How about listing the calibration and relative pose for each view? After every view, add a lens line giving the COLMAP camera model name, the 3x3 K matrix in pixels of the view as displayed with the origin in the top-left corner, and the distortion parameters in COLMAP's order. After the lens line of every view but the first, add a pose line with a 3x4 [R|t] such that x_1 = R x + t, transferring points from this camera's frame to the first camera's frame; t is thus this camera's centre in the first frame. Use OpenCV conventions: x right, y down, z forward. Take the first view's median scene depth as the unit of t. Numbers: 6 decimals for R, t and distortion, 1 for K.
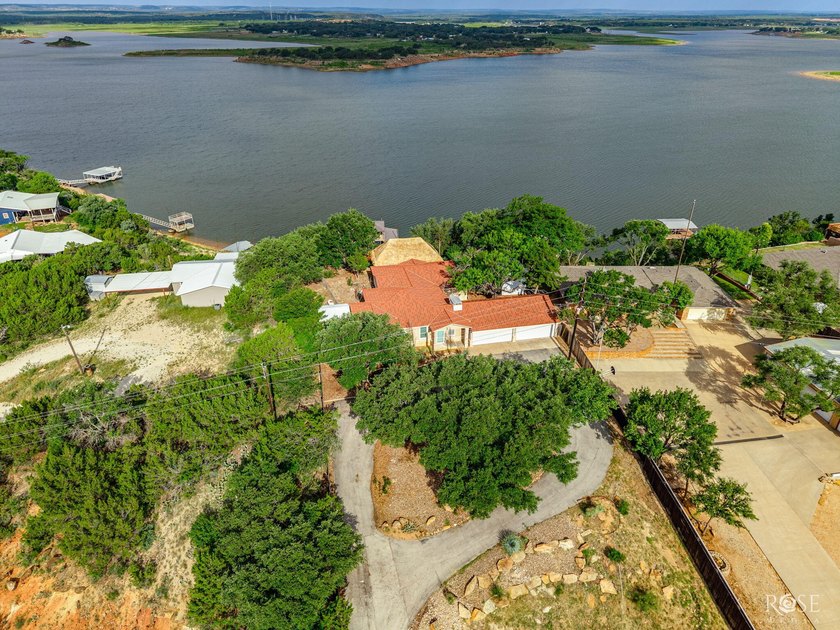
lens RADIAL K [[562.0, 0, 421.5], [0, 562.0, 318.2], [0, 0, 1]] dist [0.014401, -0.006814]
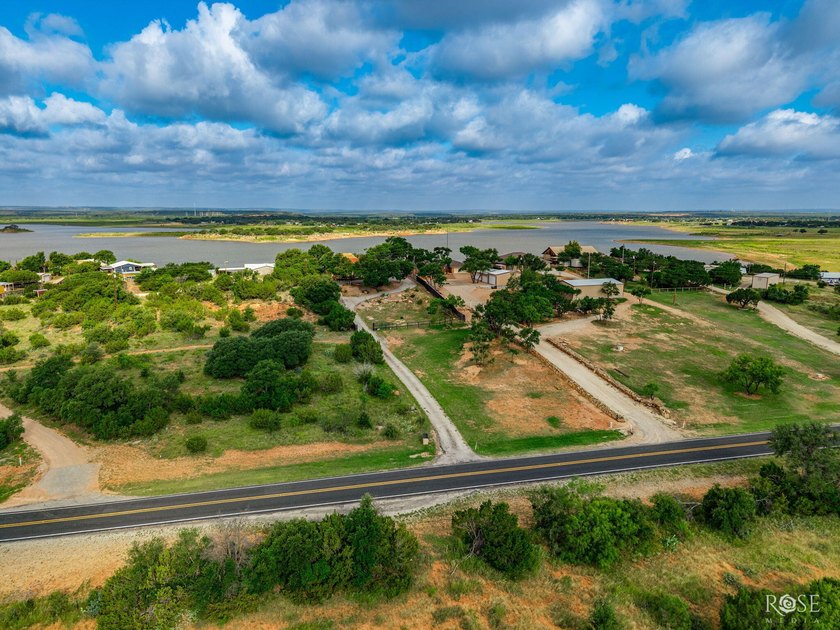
lens RADIAL K [[562.0, 0, 421.5], [0, 562.0, 318.2], [0, 0, 1]] dist [0.014401, -0.006814]
pose [[0.987741, -0.030760, 0.153039, -0.032859], [0.076120, 0.950841, -0.300179, 0.358549], [-0.136282, 0.308149, 0.941526, -0.507735]]
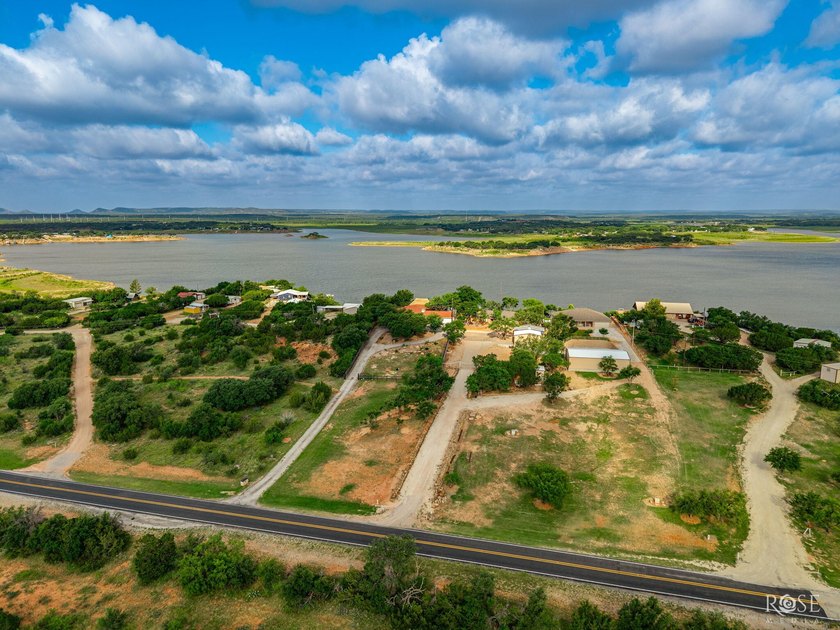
lens RADIAL K [[564.3, 0, 421.7], [0, 564.3, 313.8], [0, 0, 1]] dist [0.014041, -0.008347]
pose [[0.948853, 0.052510, -0.311321, 0.343711], [-0.148097, 0.944882, -0.292001, 0.303532], [0.278828, 0.323172, 0.904331, -0.610642]]
